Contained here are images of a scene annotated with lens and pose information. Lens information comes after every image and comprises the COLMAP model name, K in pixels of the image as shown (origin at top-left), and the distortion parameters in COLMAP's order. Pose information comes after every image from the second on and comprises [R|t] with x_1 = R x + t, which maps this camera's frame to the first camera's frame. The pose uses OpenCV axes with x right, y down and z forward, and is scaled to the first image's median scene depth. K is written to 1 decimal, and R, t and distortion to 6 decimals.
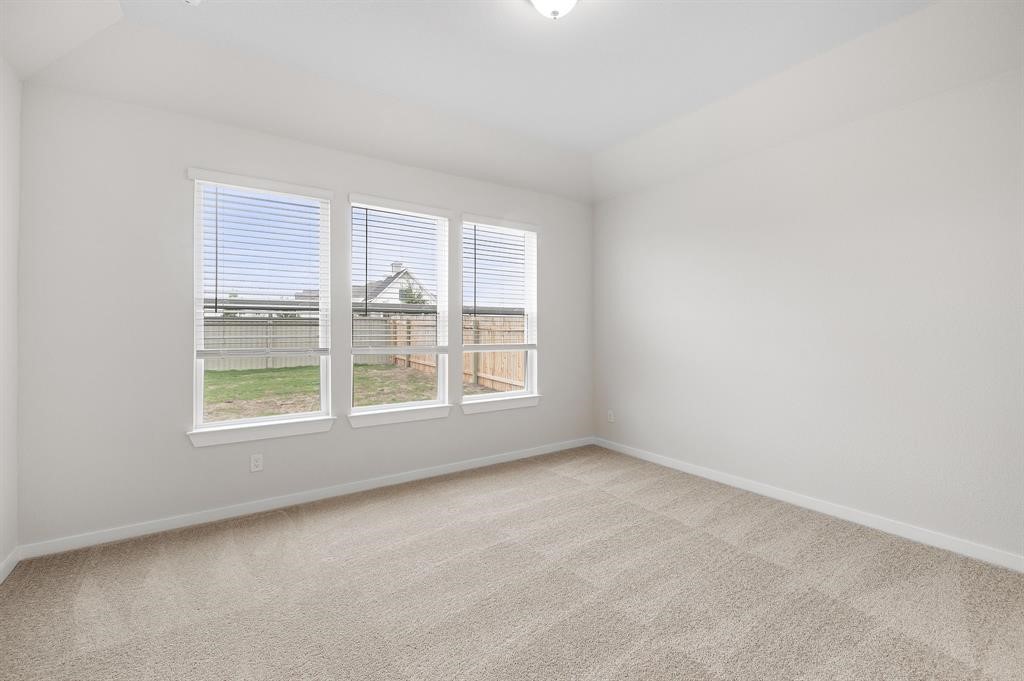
lens RADIAL K [[437.5, 0, 510.1], [0, 437.5, 337.1], [0, 0, 1]] dist [-0.000448, 0.000783]
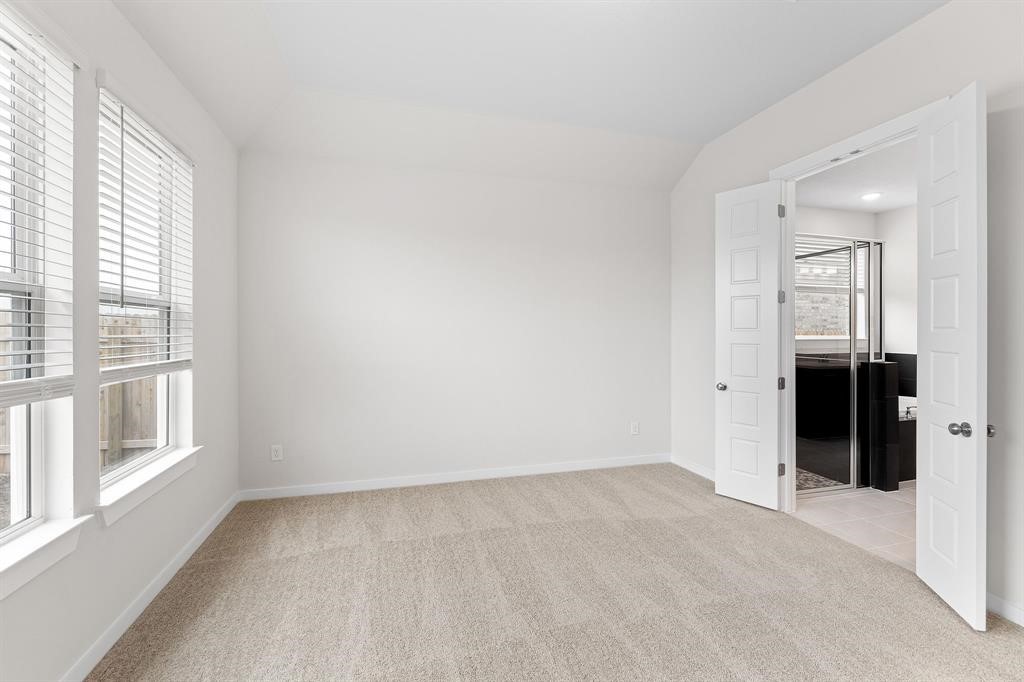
lens RADIAL K [[437.5, 0, 507.5], [0, 437.5, 332.3], [0, 0, 1]] dist [-0.000448, 0.000783]
pose [[0.335464, -0.006159, 0.942033, -0.472728], [0.020904, 0.999781, -0.000907, -0.014859], [-0.941821, 0.019997, 0.335519, 0.569927]]
